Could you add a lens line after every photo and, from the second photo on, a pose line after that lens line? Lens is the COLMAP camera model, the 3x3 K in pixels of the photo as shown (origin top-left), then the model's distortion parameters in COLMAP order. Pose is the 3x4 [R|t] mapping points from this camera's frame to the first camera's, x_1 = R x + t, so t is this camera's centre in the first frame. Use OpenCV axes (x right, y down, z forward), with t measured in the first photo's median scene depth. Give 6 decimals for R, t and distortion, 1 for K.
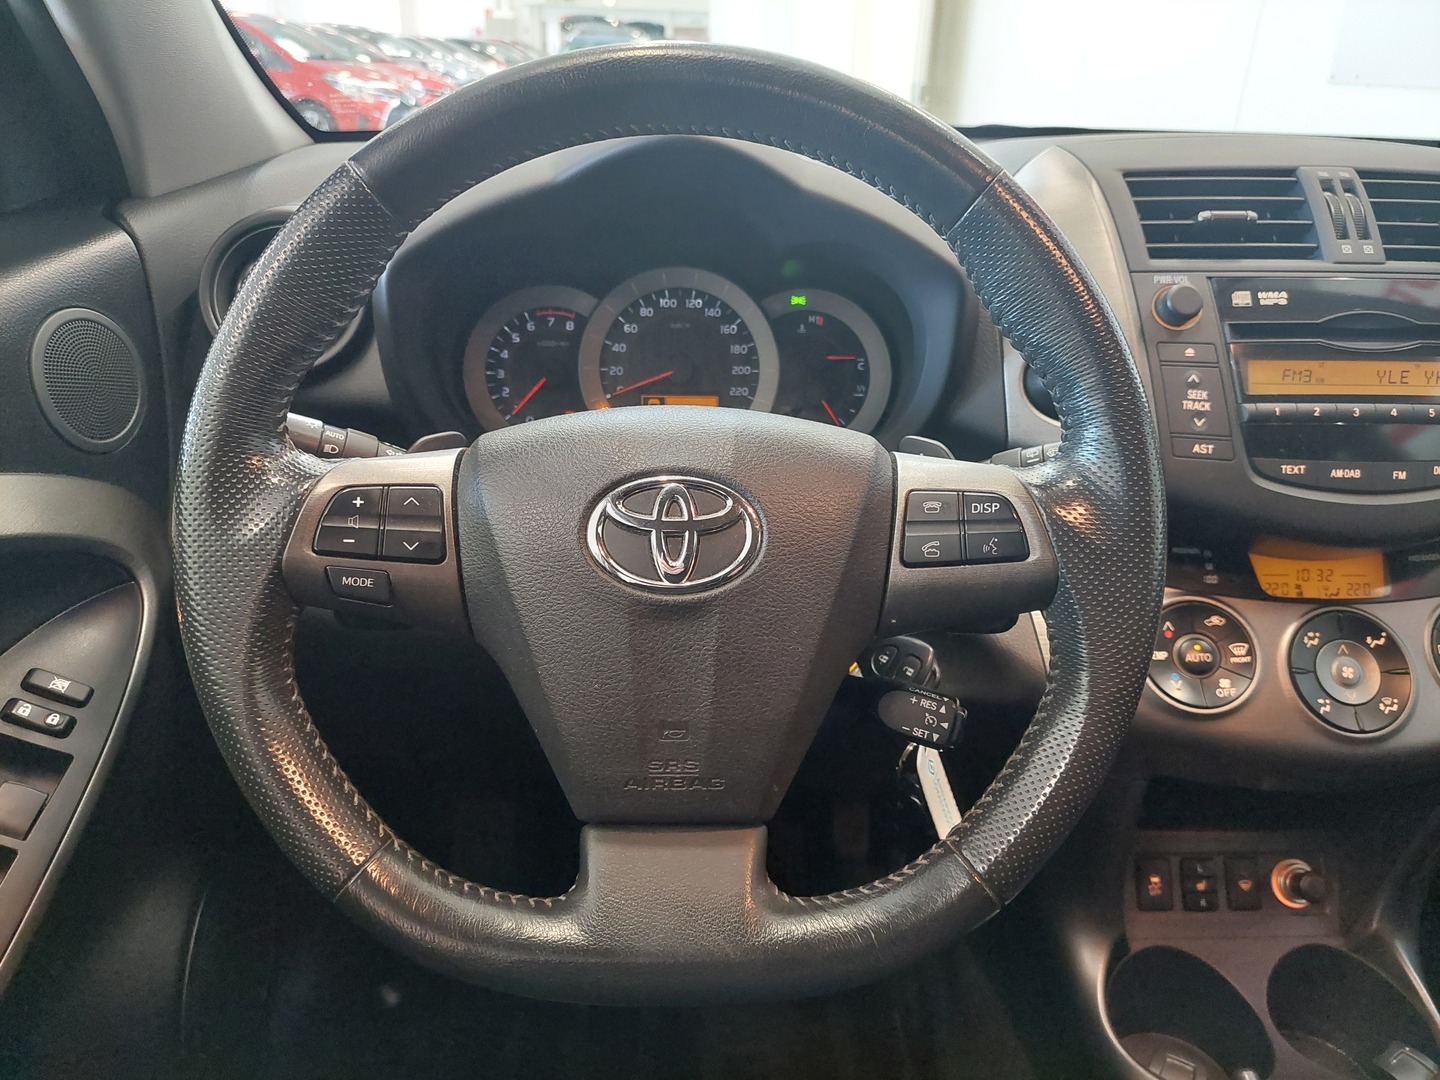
lens RADIAL K [[1042.6, 0, 719.7], [0, 1042.6, 558.3], [0, 0, 1]] dist [0.056287, -0.067331]
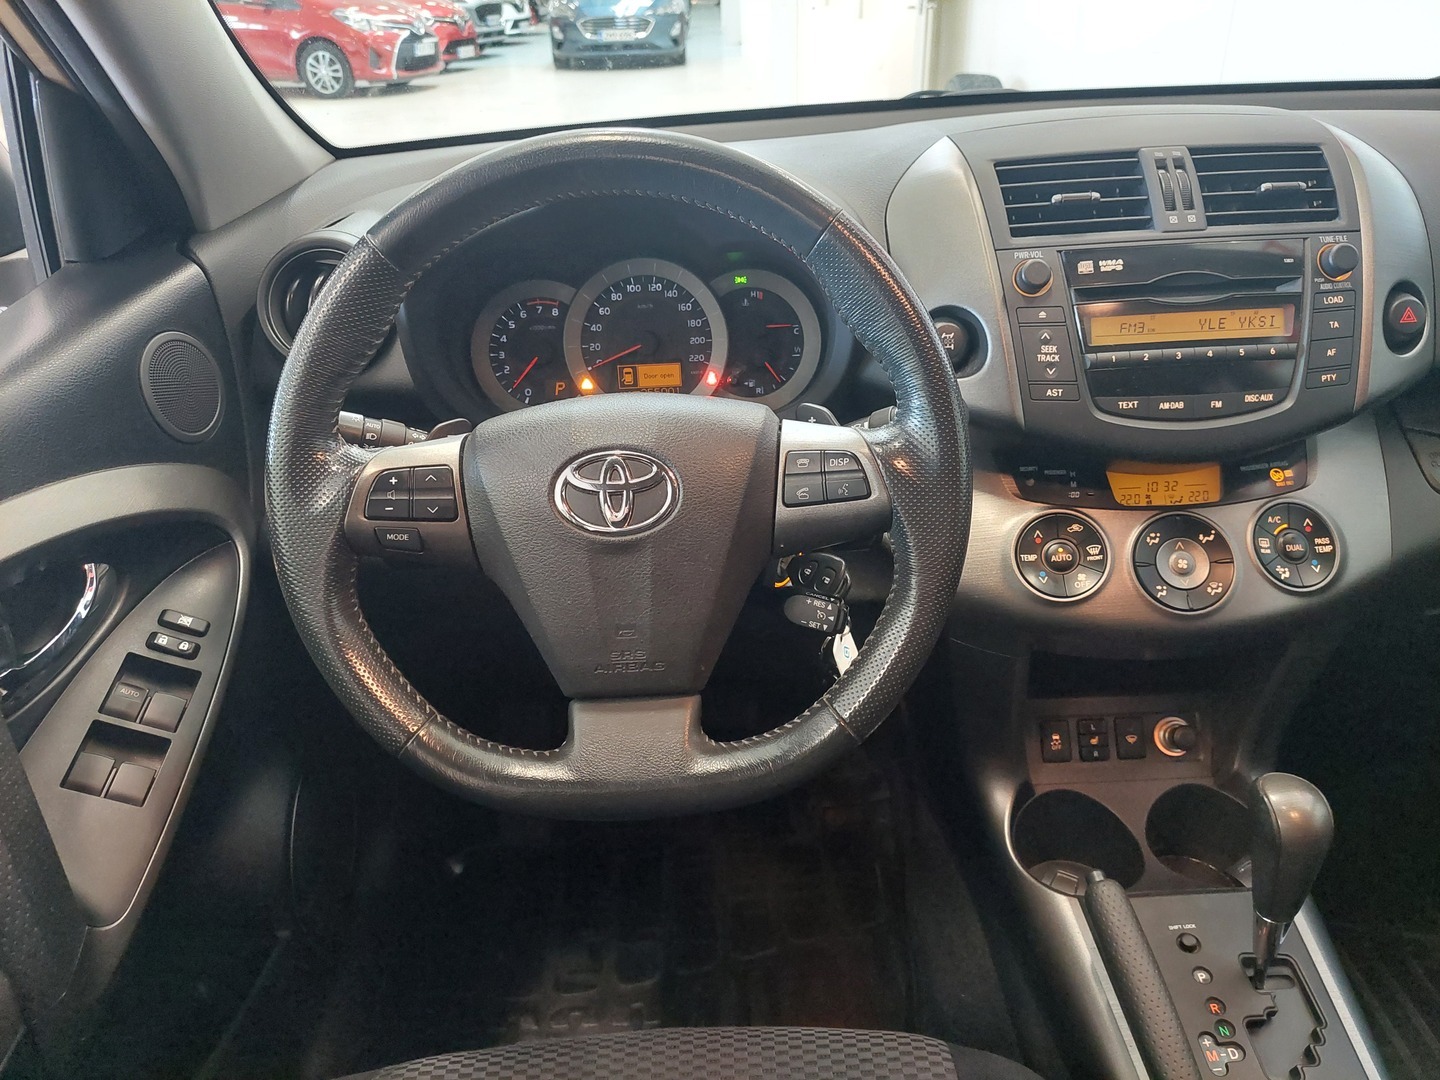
lens RADIAL K [[1042.6, 0, 721.2], [0, 1042.6, 560.0], [0, 0, 1]] dist [0.056287, -0.067331]
pose [[0.997853, -0.049571, -0.042811, 0.102281], [0.052859, 0.995437, 0.079437, -0.024599], [0.038678, -0.081530, 0.995920, -0.268960]]
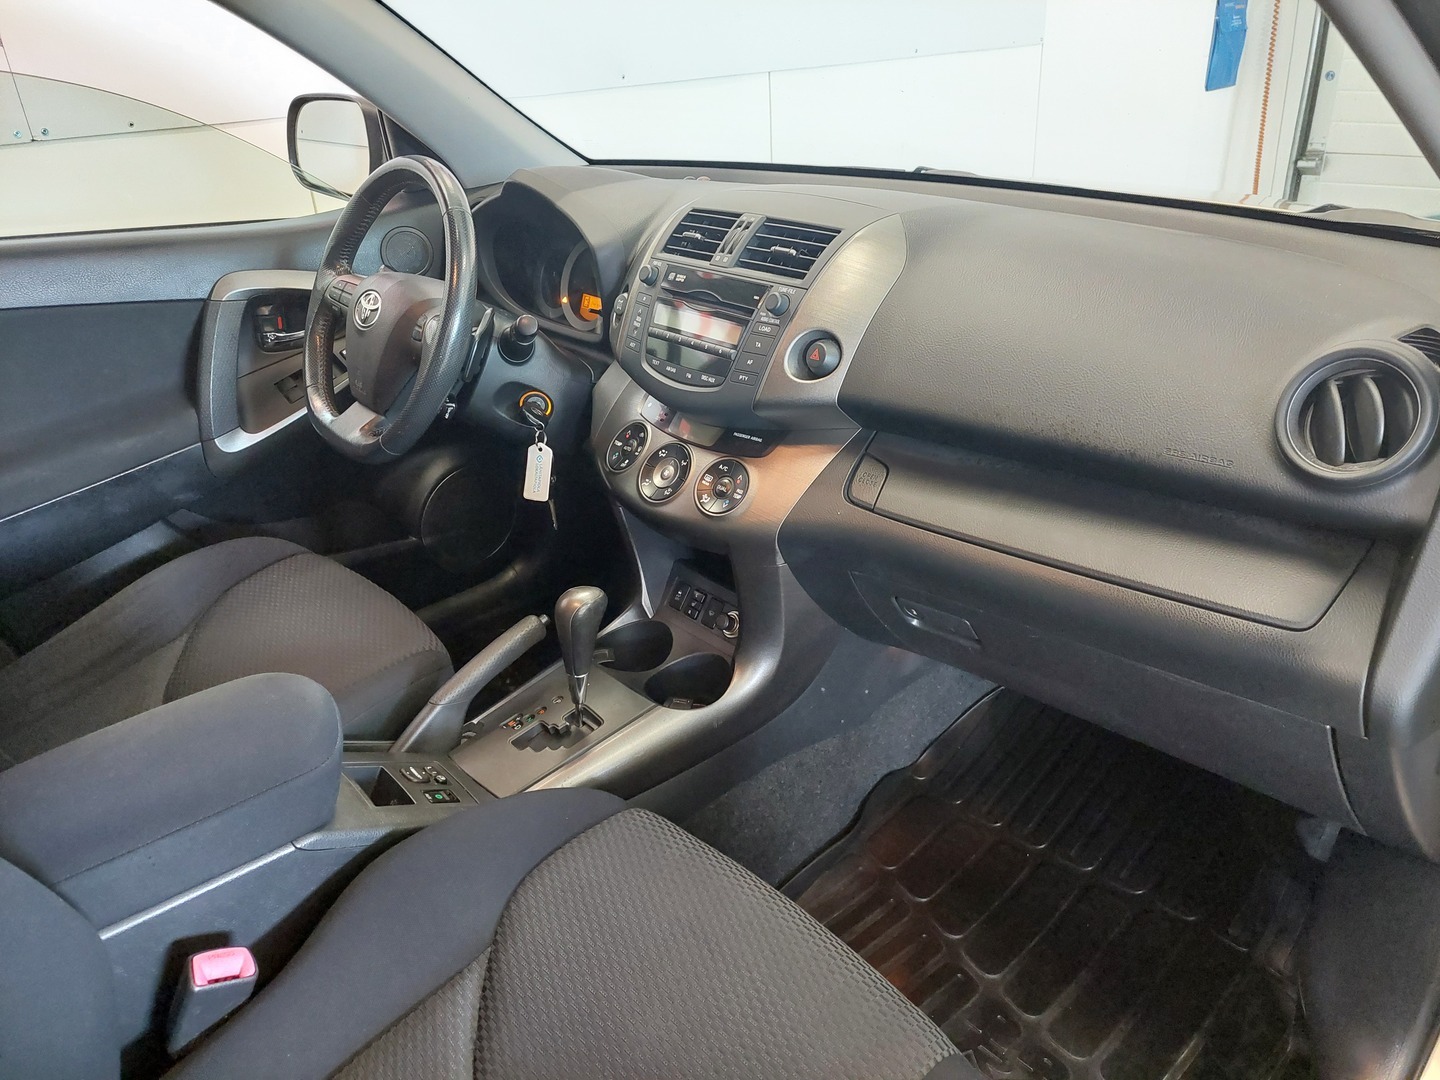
lens RADIAL K [[1042.6, 0, 727.2], [0, 1042.6, 538.8], [0, 0, 1]] dist [0.056287, -0.067331]
pose [[0.633146, 0.301100, -0.713067, 2.100327], [-0.279979, 0.947948, 0.151682, -0.102013], [0.721622, 0.103607, 0.684491, -0.237214]]
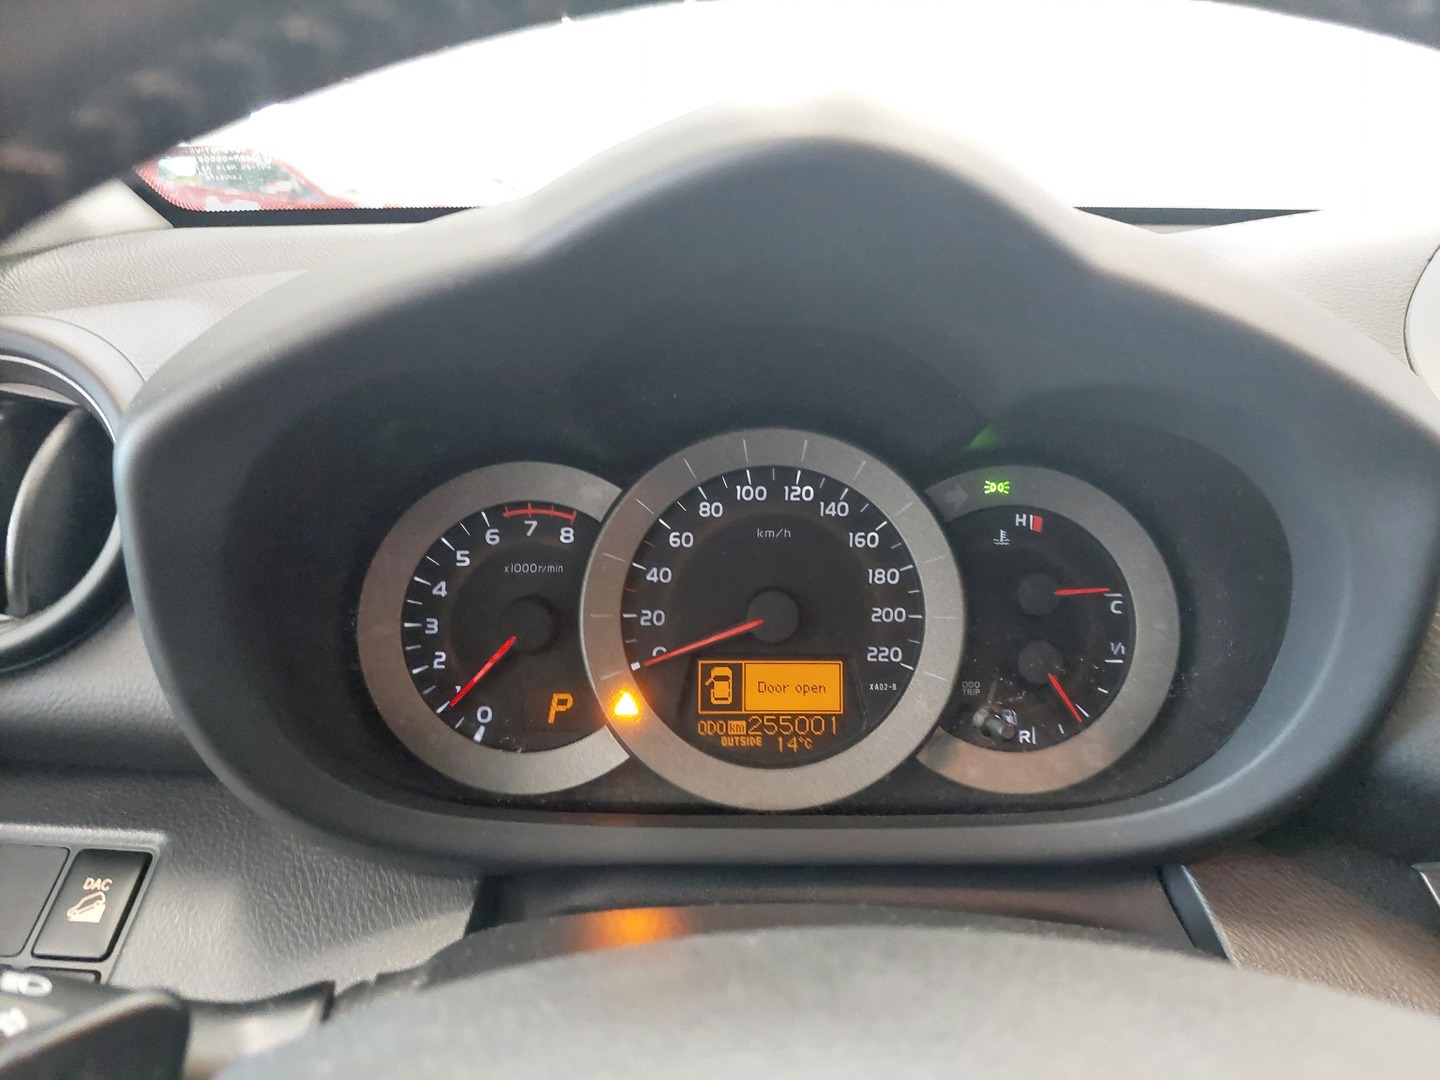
lens RADIAL K [[1042.6, 0, 726.8], [0, 1042.6, 530.0], [0, 0, 1]] dist [0.056287, -0.067331]
pose [[0.999881, -0.004568, 0.014732, -0.080541], [0.006916, 0.986516, -0.163517, -0.159906], [-0.013787, 0.163599, 0.986431, 0.551606]]
